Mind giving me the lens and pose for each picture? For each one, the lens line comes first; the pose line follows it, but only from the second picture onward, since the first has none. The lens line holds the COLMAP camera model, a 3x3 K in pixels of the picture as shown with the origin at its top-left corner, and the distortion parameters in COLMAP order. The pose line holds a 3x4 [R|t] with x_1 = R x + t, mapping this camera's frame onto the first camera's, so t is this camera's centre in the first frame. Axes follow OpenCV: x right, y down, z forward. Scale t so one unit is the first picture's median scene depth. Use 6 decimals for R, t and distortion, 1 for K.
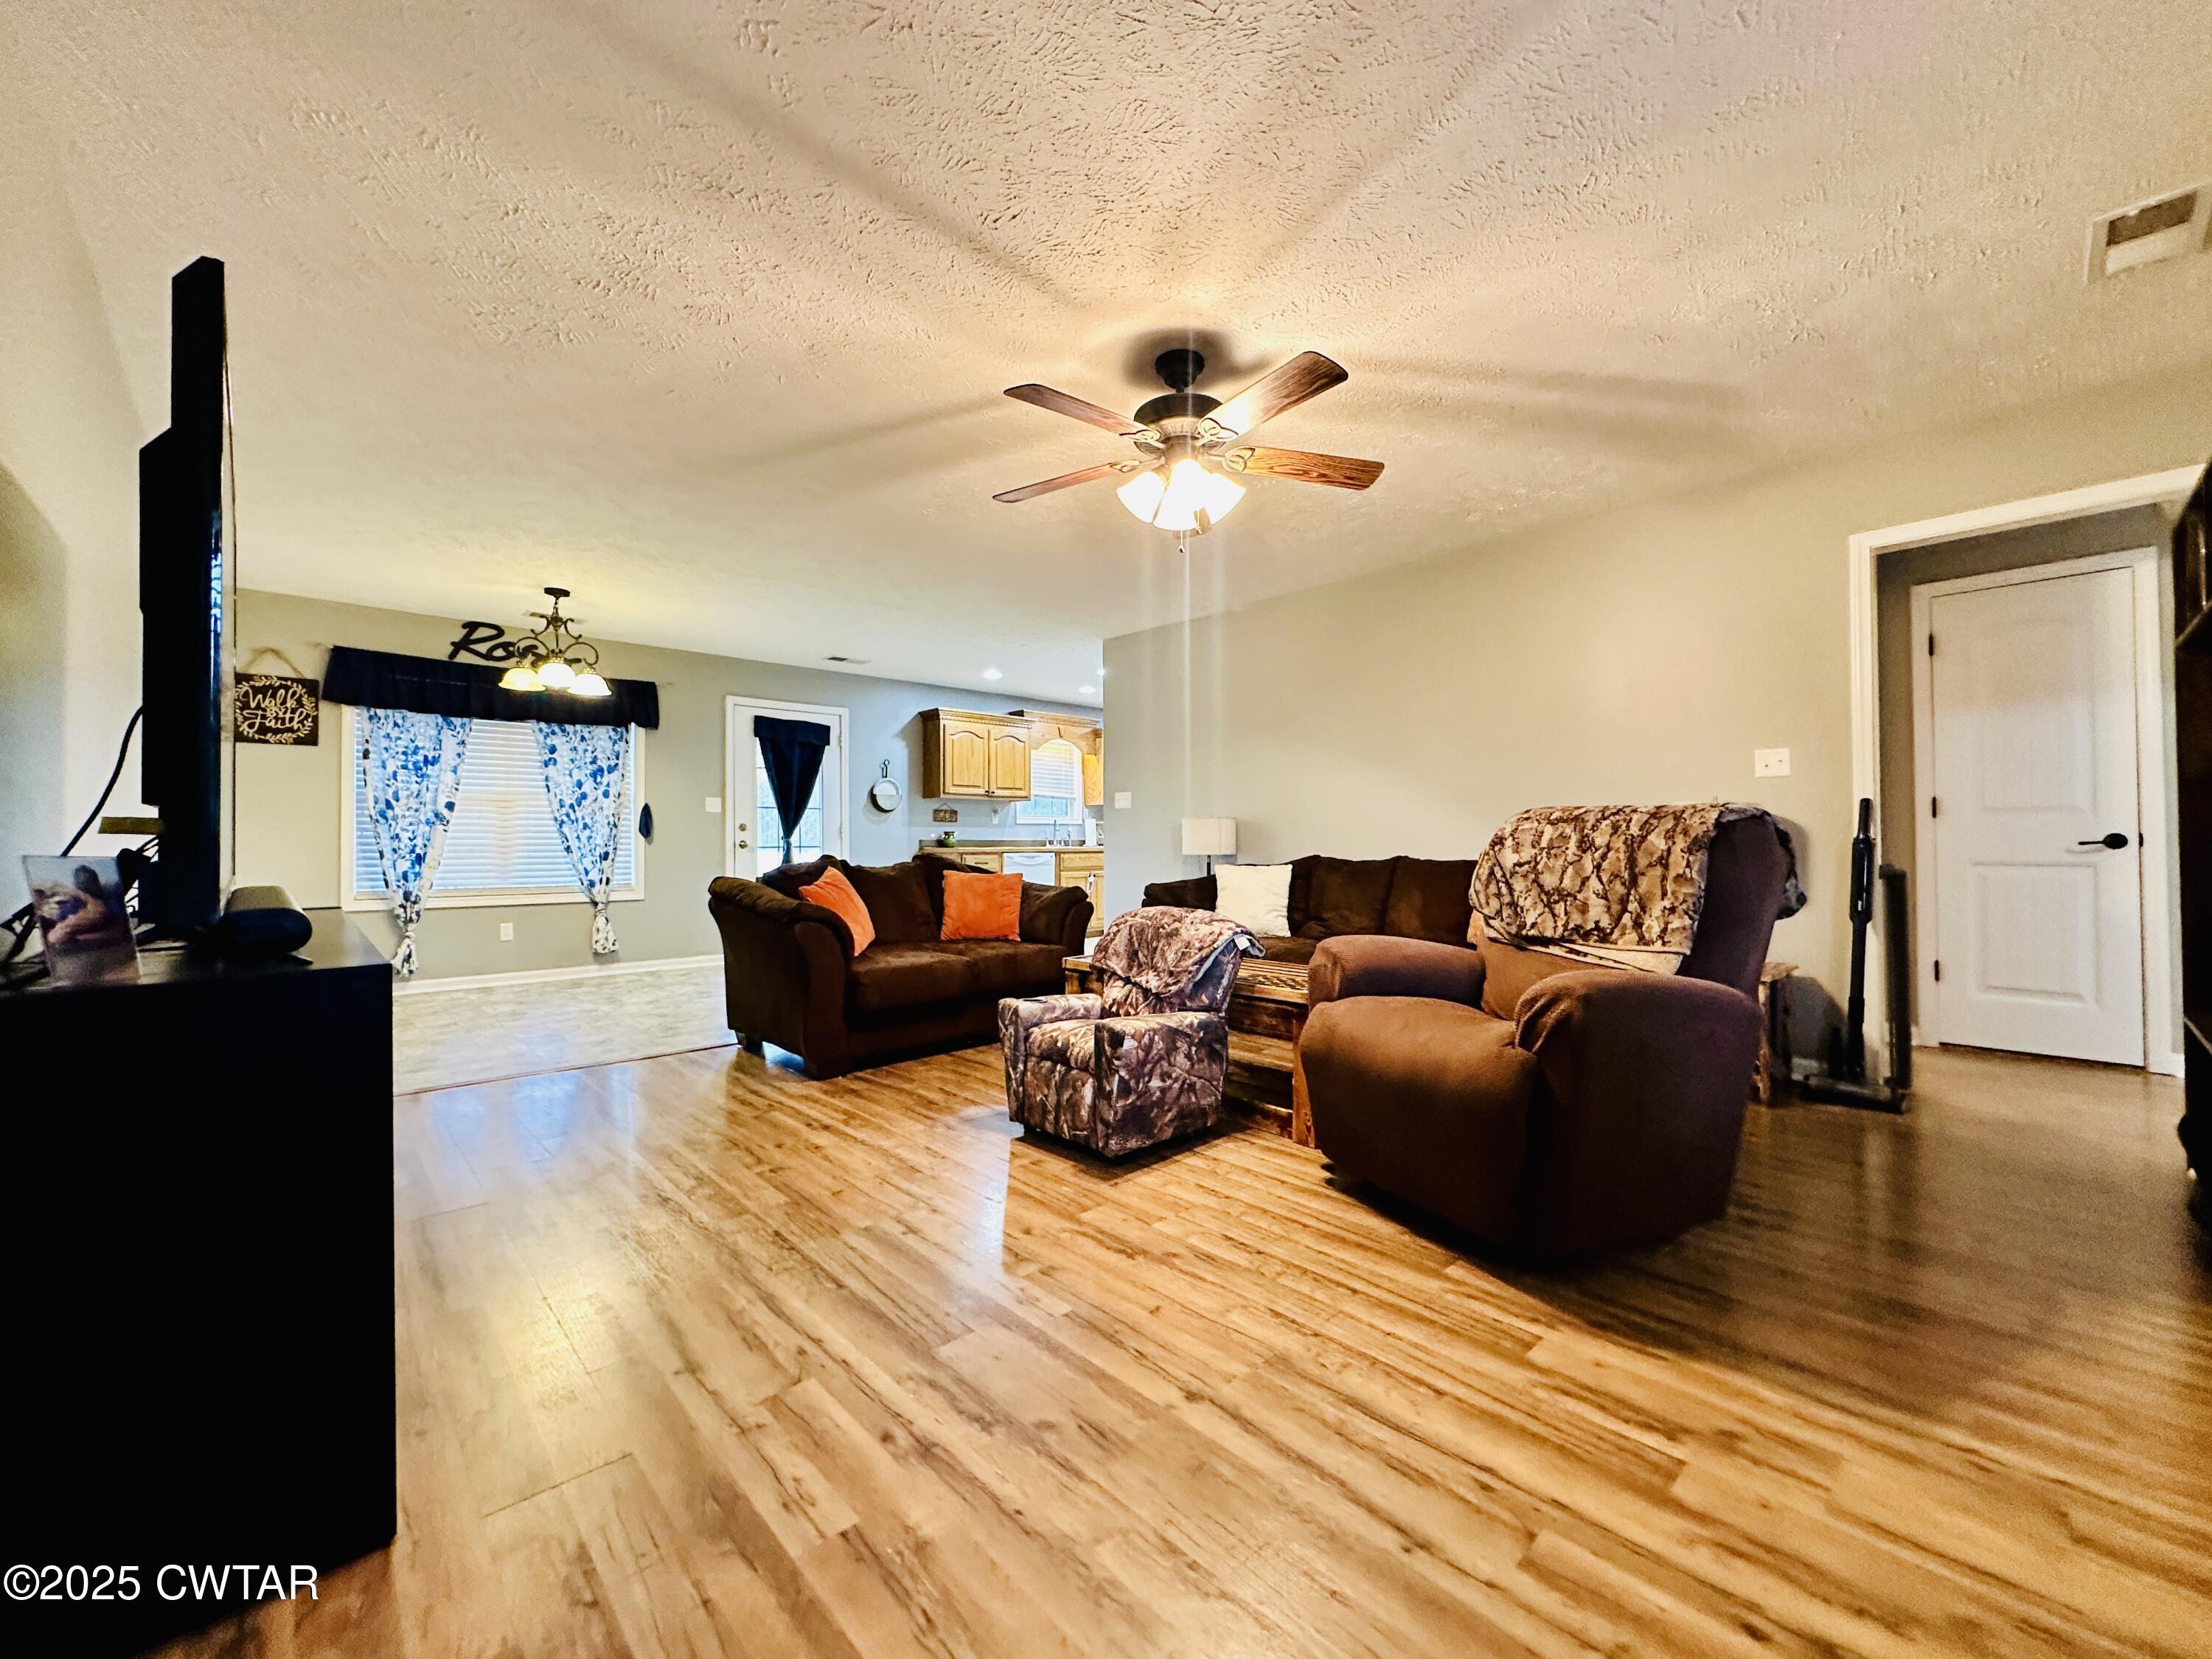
lens RADIAL K [[879.4, 0, 1105.5], [0, 879.4, 828.8], [0, 0, 1]] dist [-0.002980, 0.000202]
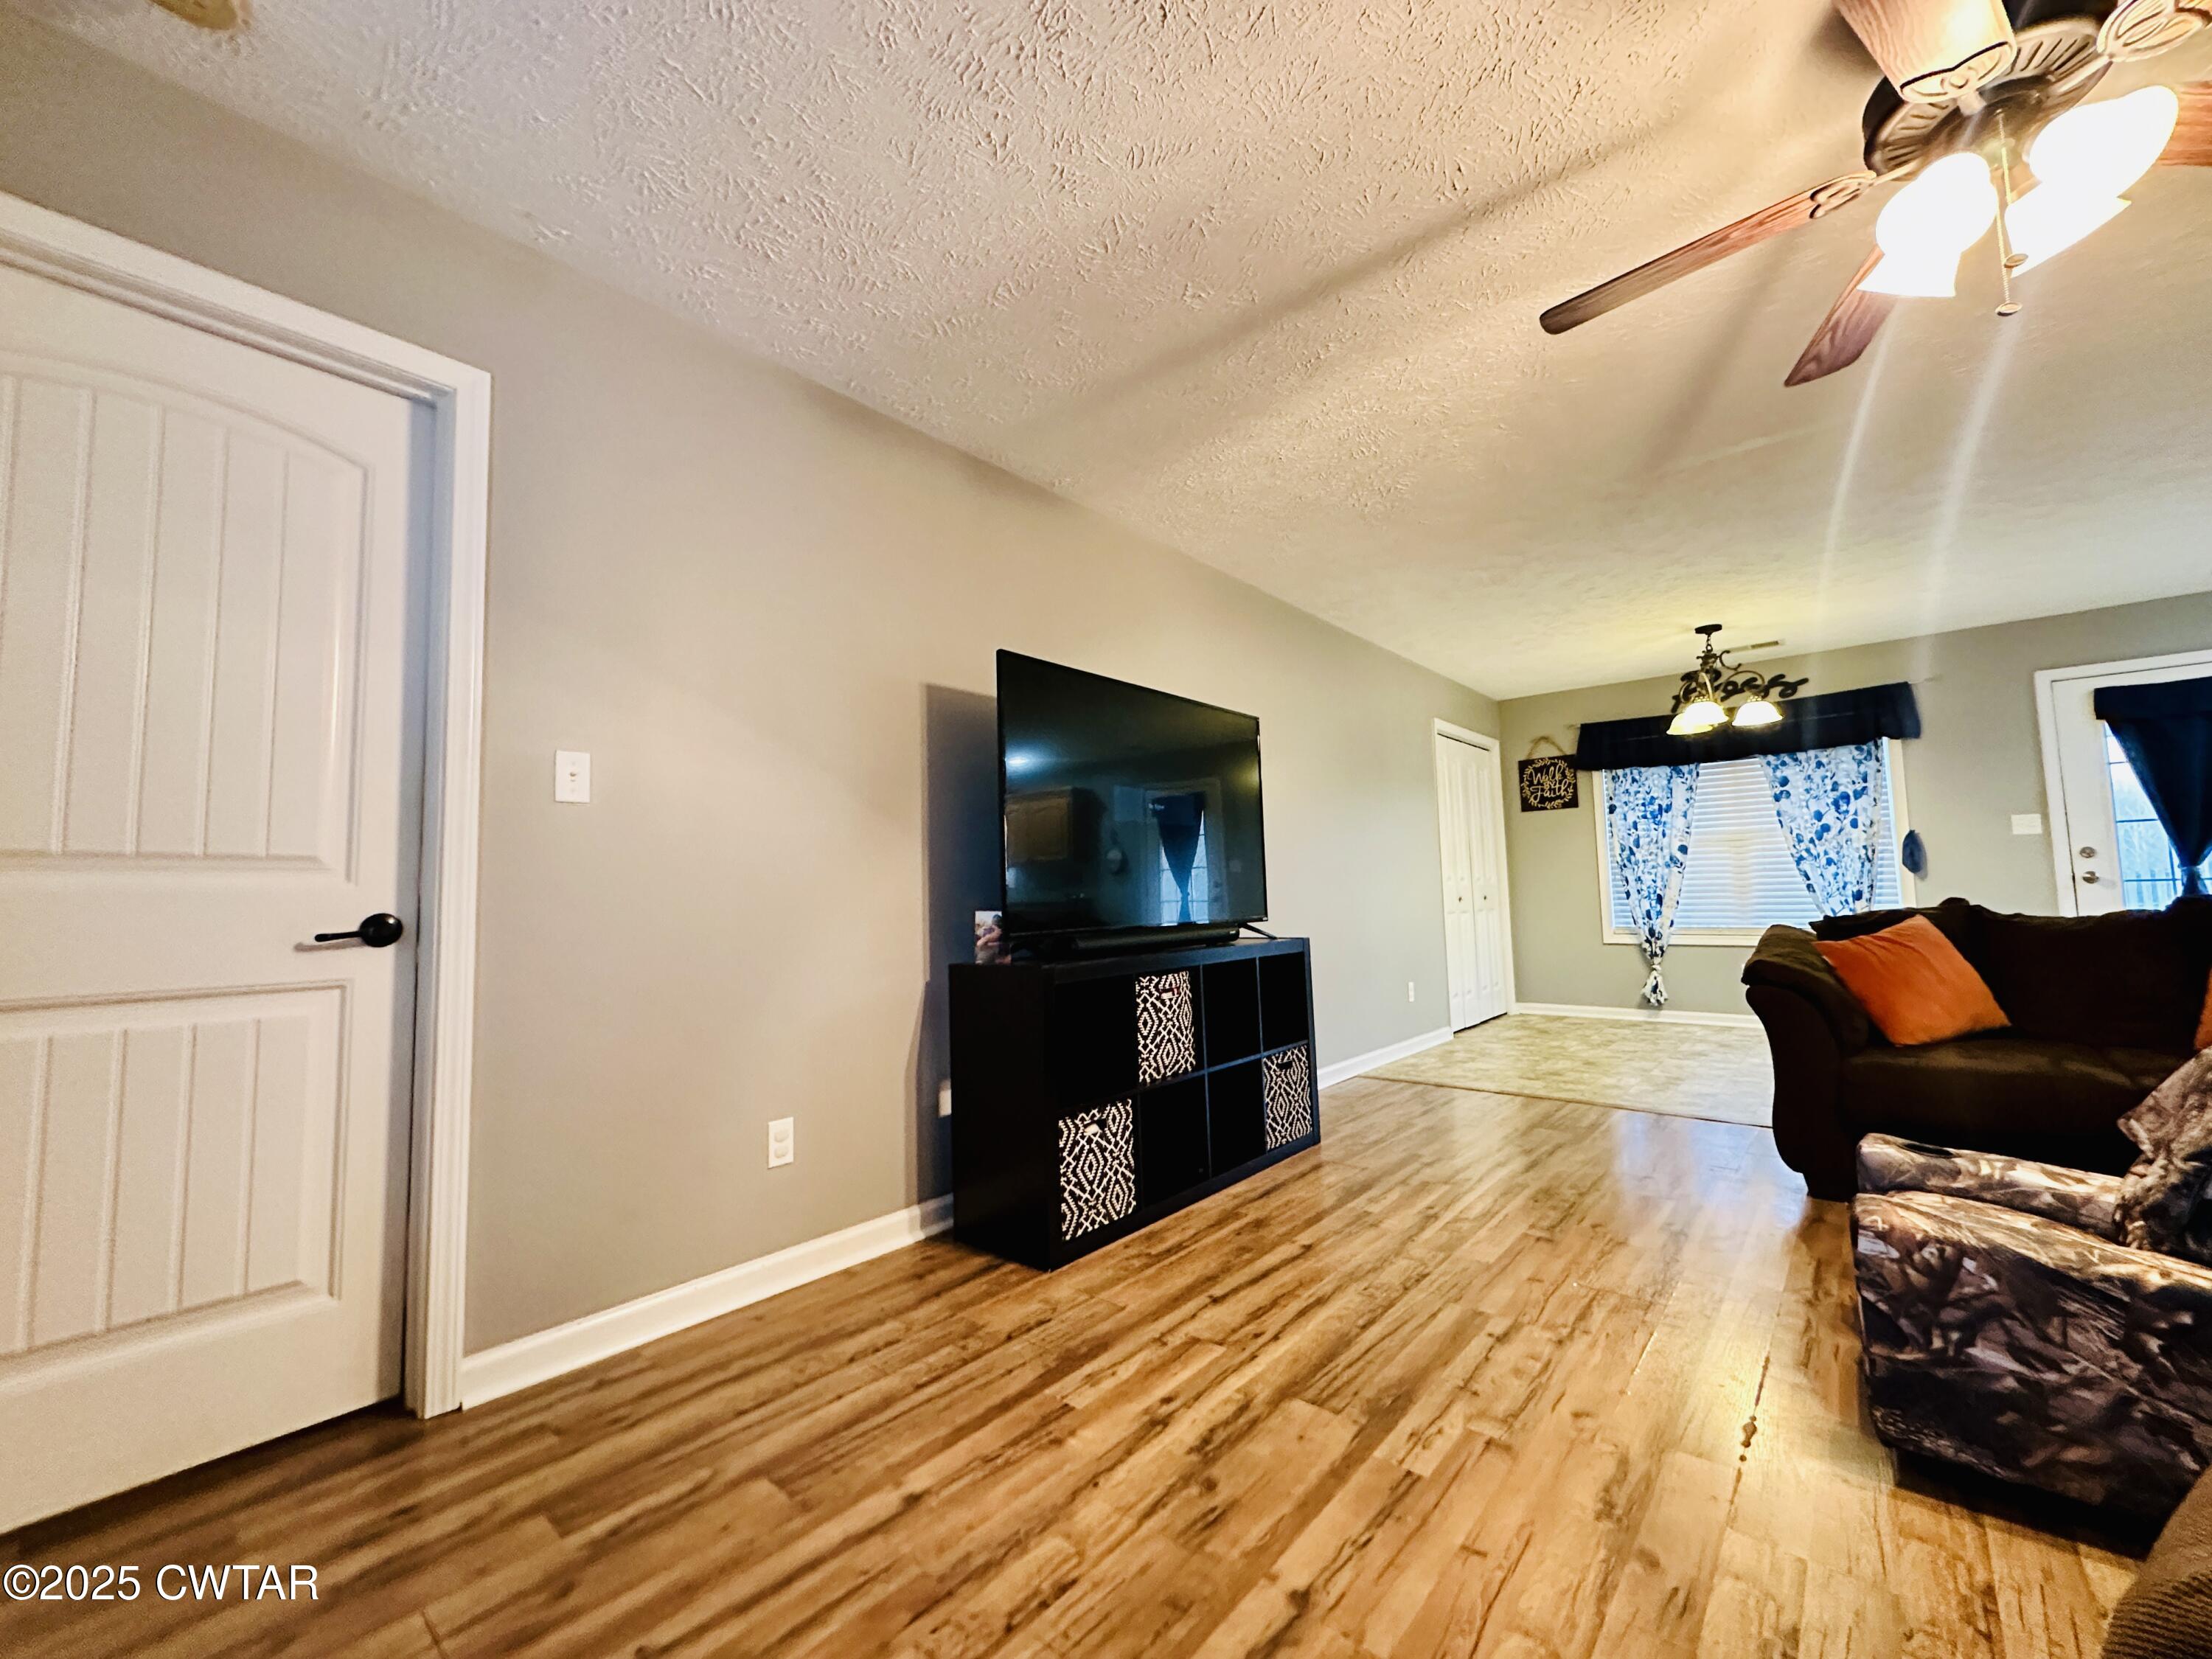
lens RADIAL K [[880.3, 0, 1108.2], [0, 880.3, 829.5], [0, 0, 1]] dist [-0.002756, -0.000096]
pose [[0.101805, -0.074317, -0.992025, 0.250886], [0.039382, 0.996725, -0.070627, -0.001682], [0.994025, -0.031878, 0.104398, 0.204945]]
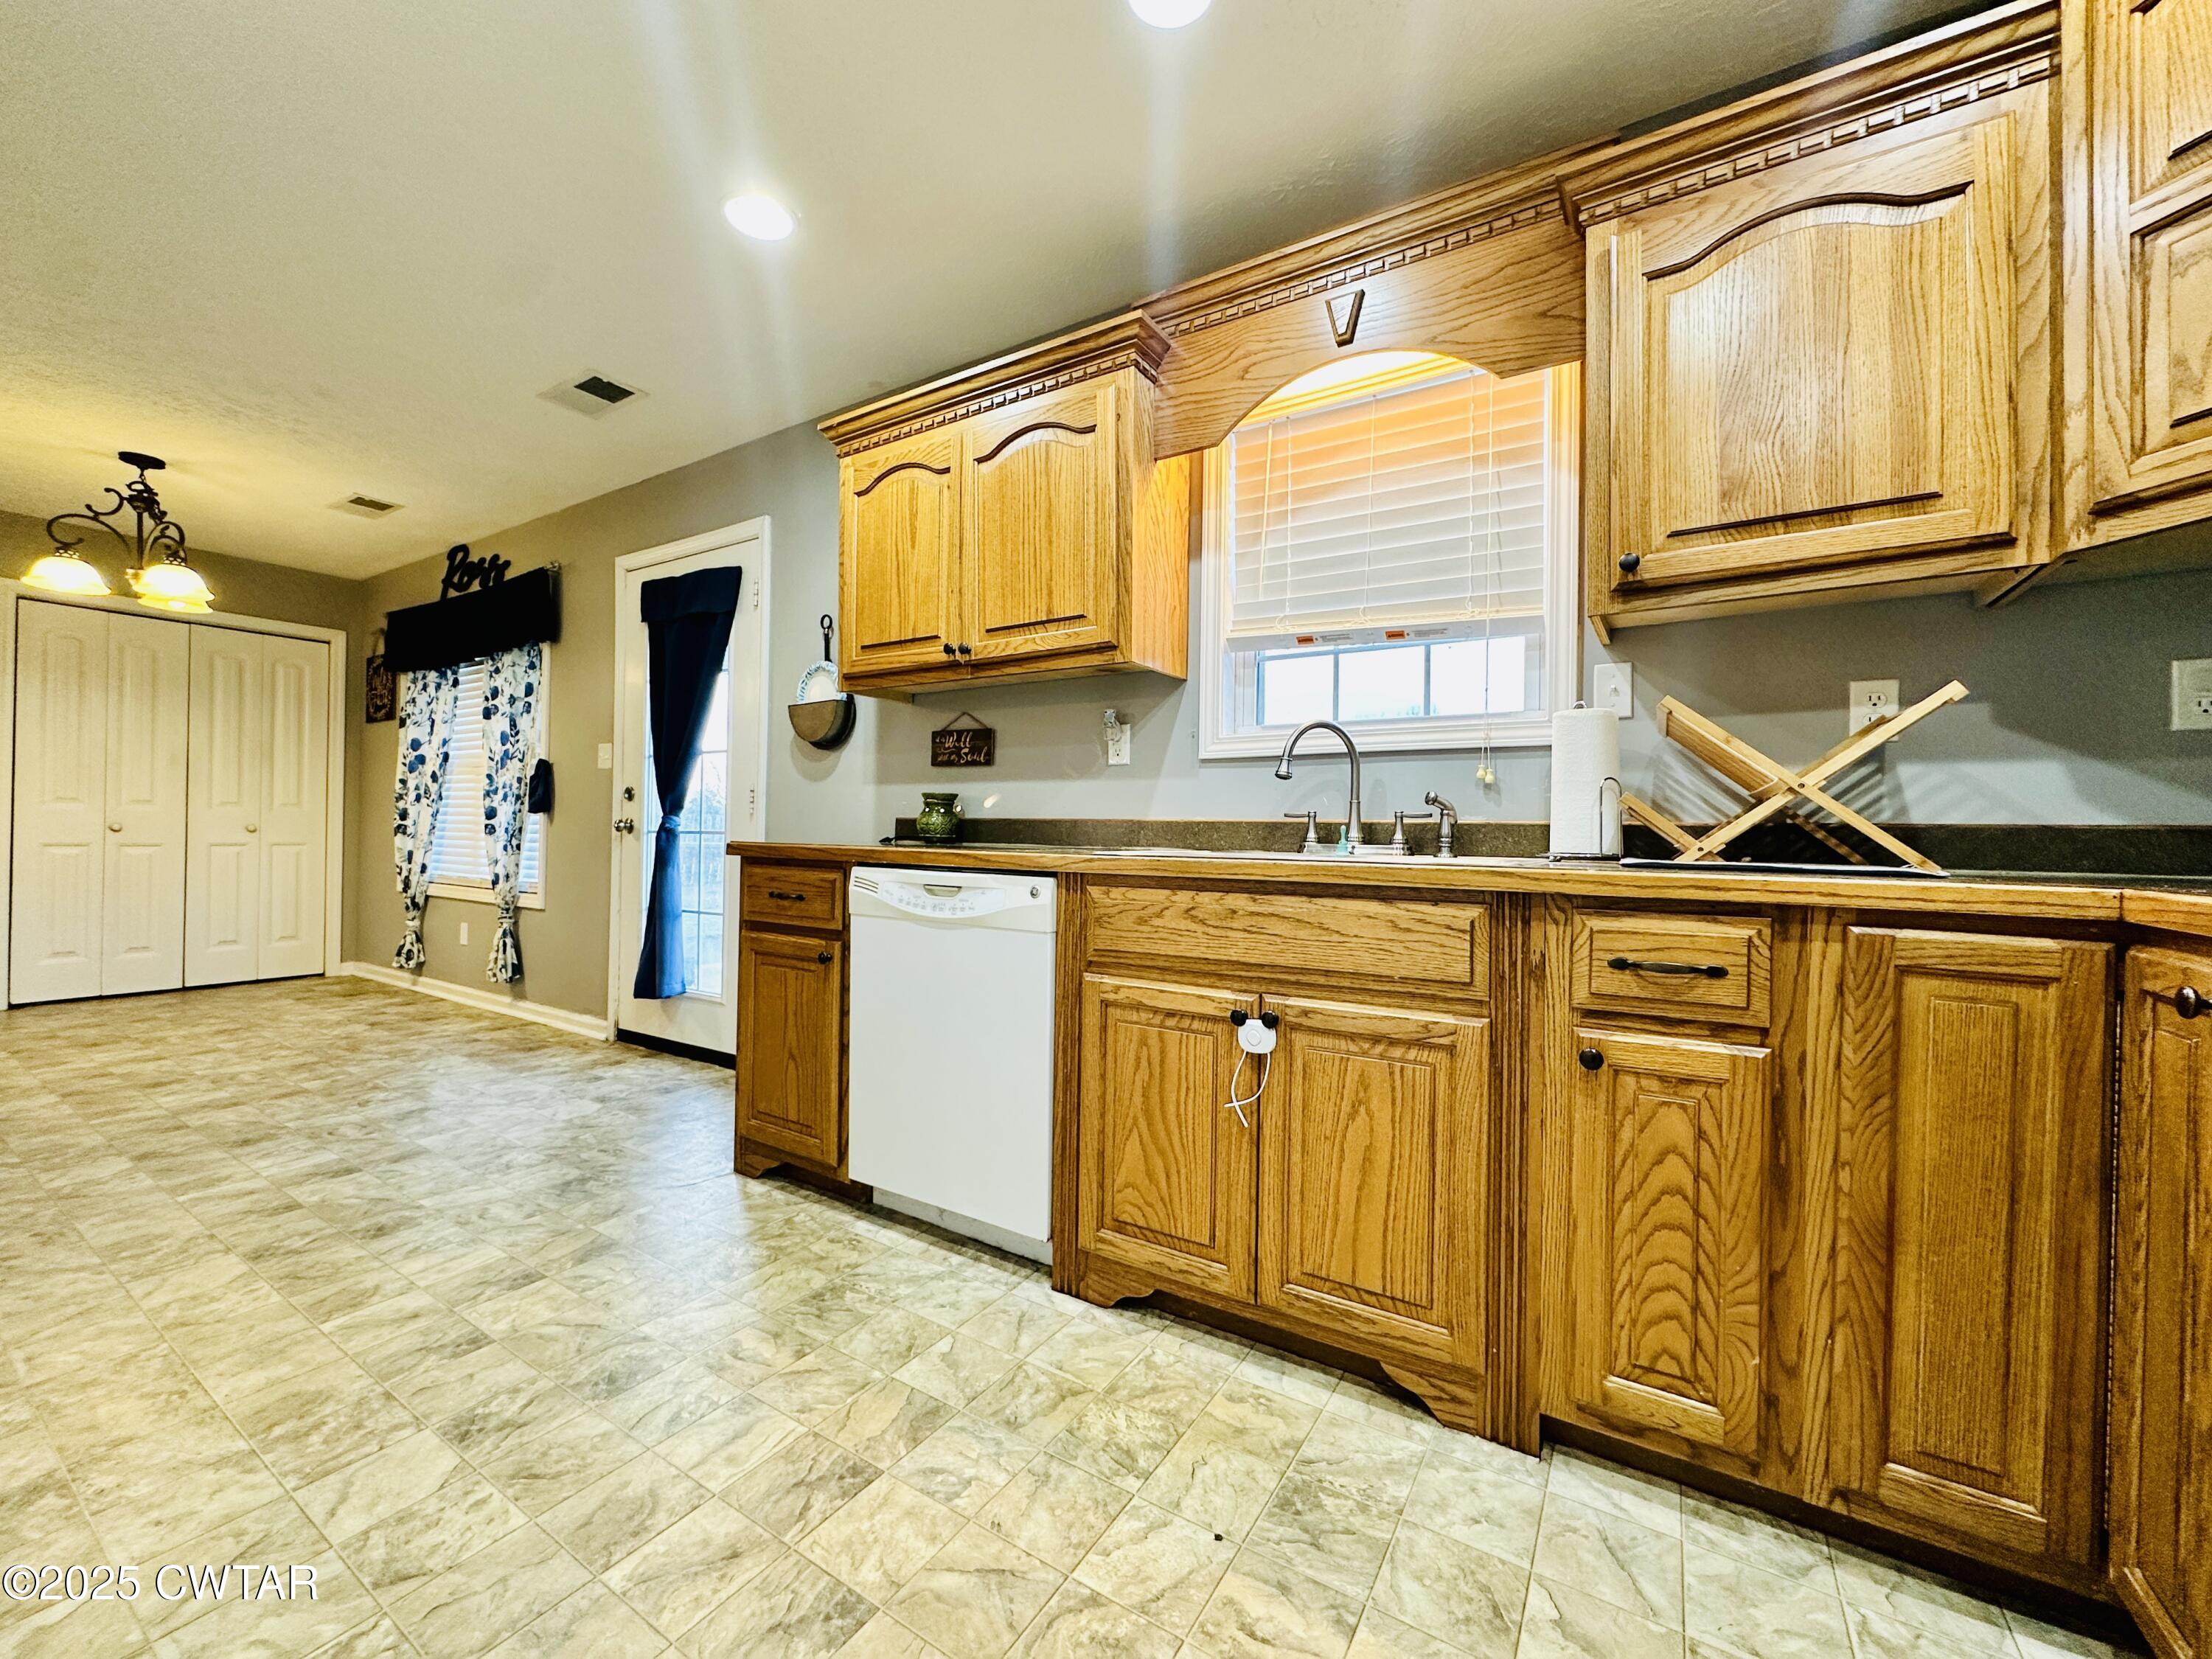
lens RADIAL K [[880.3, 0, 1108.2], [0, 880.3, 829.5], [0, 0, 1]] dist [-0.002756, -0.000096]
pose [[0.250338, 0.005308, -0.968144, 0.236839], [0.000001, 0.999985, 0.005483, 0.022185], [0.968159, -0.001373, 0.250334, 1.469876]]
